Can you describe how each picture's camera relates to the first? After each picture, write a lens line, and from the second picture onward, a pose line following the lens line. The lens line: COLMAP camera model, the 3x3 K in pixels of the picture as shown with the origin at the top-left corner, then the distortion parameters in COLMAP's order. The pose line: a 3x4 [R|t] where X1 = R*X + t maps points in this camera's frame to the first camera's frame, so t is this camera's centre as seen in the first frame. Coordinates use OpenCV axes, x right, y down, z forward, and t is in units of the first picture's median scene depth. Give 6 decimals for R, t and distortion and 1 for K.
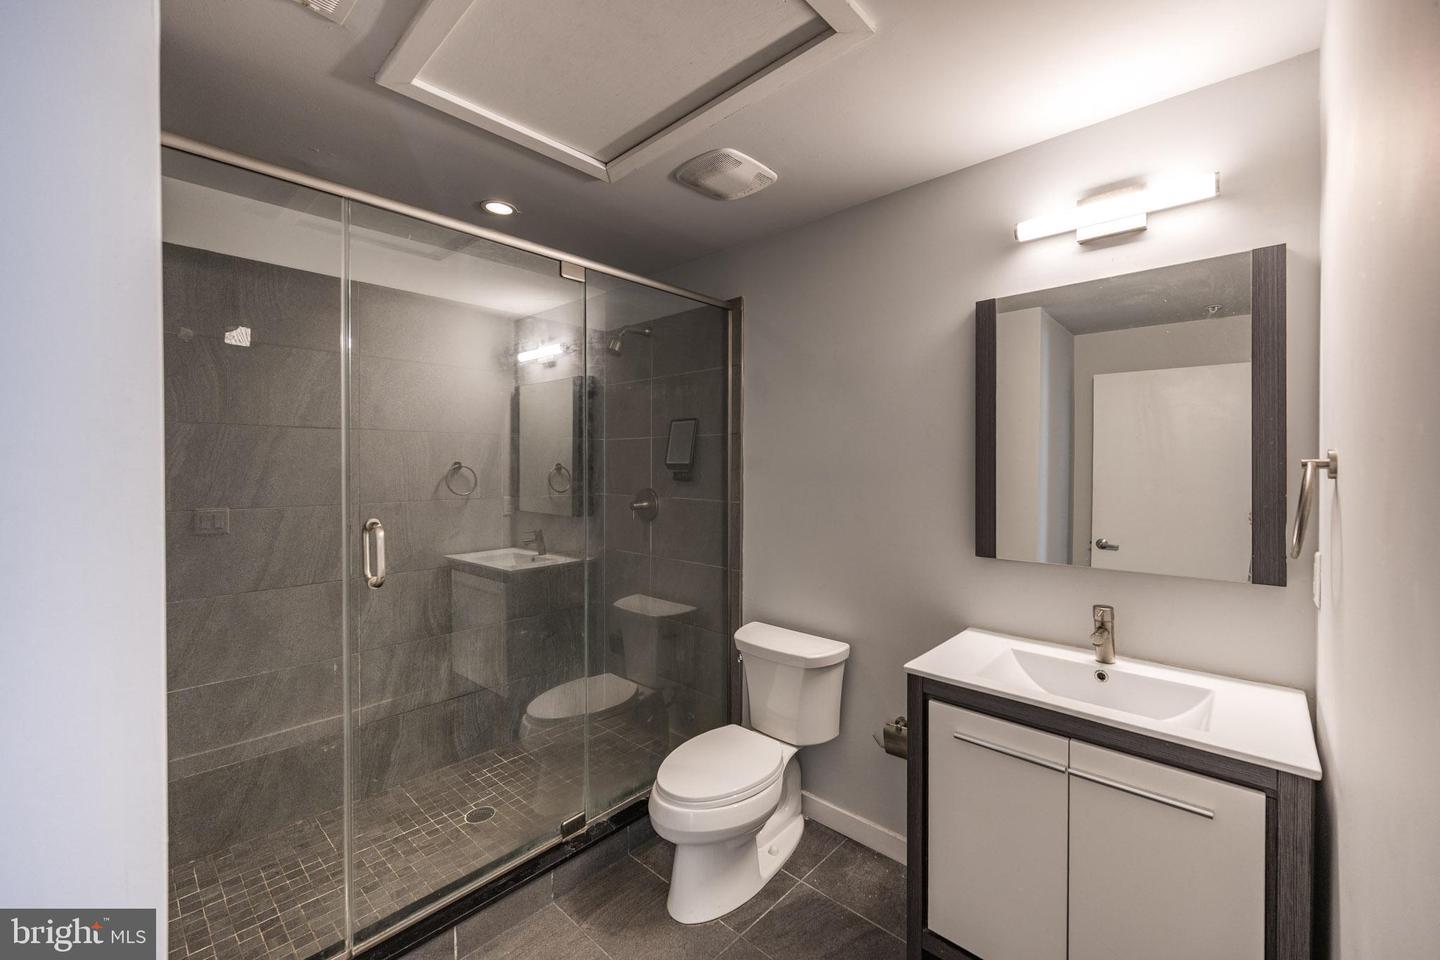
lens RADIAL K [[579.9, 0, 736.0], [0, 579.9, 466.5], [0, 0, 1]] dist [-0.000393, -0.000173]
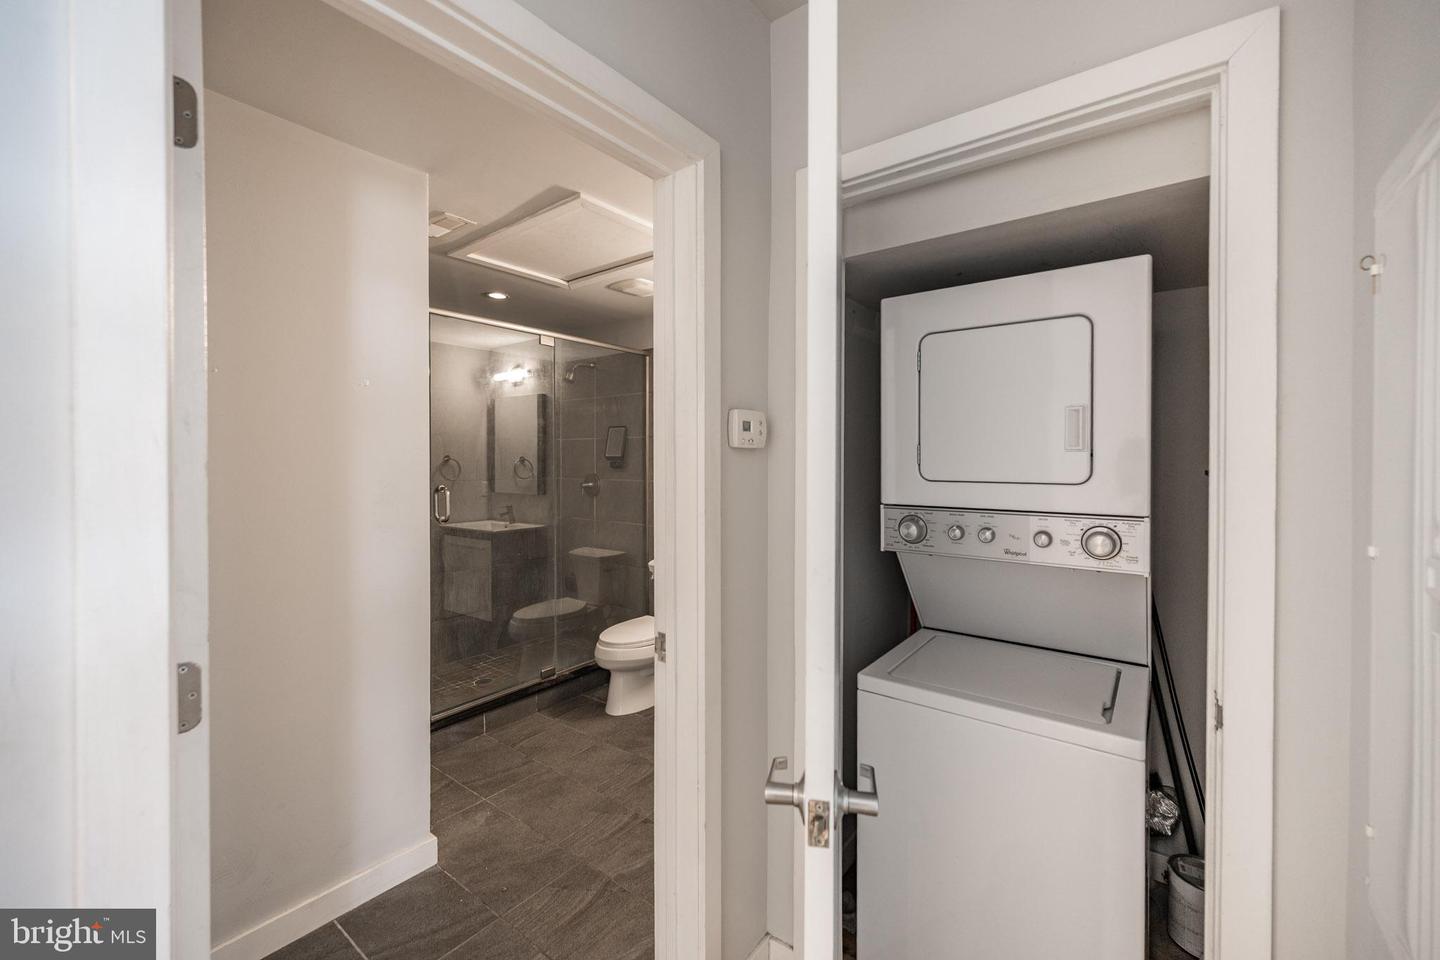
lens RADIAL K [[579.9, 0, 736.0], [0, 579.9, 466.5], [0, 0, 1]] dist [-0.000393, -0.000173]
pose [[0.995424, -0.001247, 0.095552, 0.072286], [0.000574, 0.999975, 0.007078, 0.011061], [-0.095559, -0.006990, 0.995399, -0.519693]]
